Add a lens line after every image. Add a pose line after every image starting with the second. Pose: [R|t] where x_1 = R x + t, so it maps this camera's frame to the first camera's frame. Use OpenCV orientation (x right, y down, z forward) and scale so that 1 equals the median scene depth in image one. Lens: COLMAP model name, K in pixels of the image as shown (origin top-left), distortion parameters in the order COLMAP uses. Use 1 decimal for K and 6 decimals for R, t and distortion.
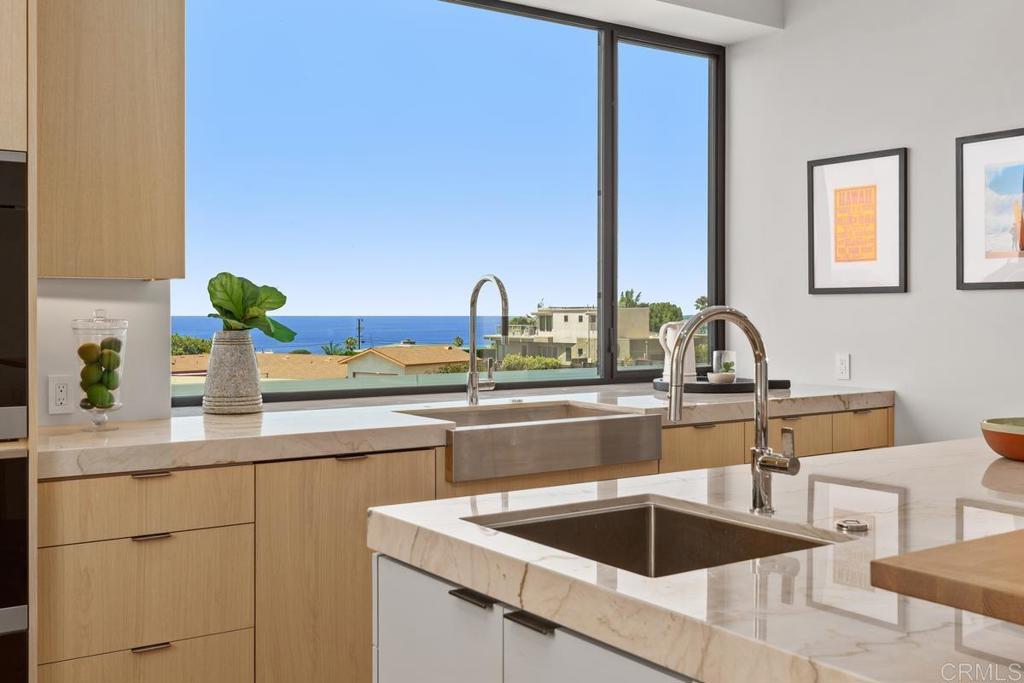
lens RADIAL K [[1075.8, 0, 514.0], [0, 1075.8, 315.6], [0, 0, 1]] dist [0.015860, 0.002180]
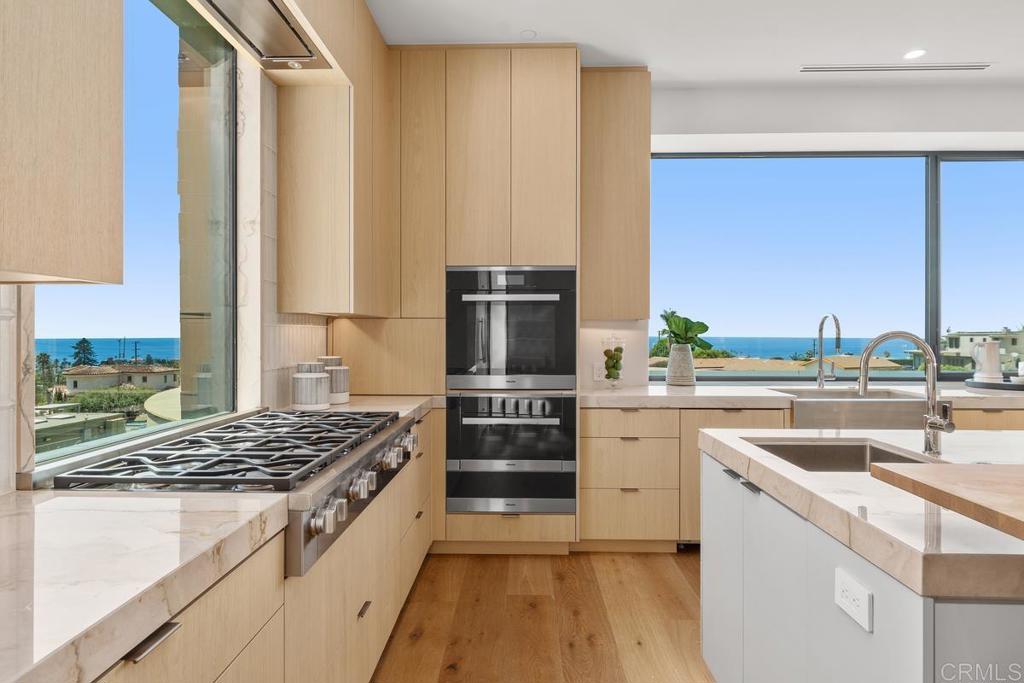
lens RADIAL K [[582.8, 0, 512.0], [0, 582.8, 341.5], [0, 0, 1]] dist [-0.000672, -0.000323]
pose [[0.810438, 0.008524, -0.585762, 0.122857], [-0.003789, 0.999949, 0.009310, 0.000155], [0.585812, -0.005326, 0.810429, -0.067238]]
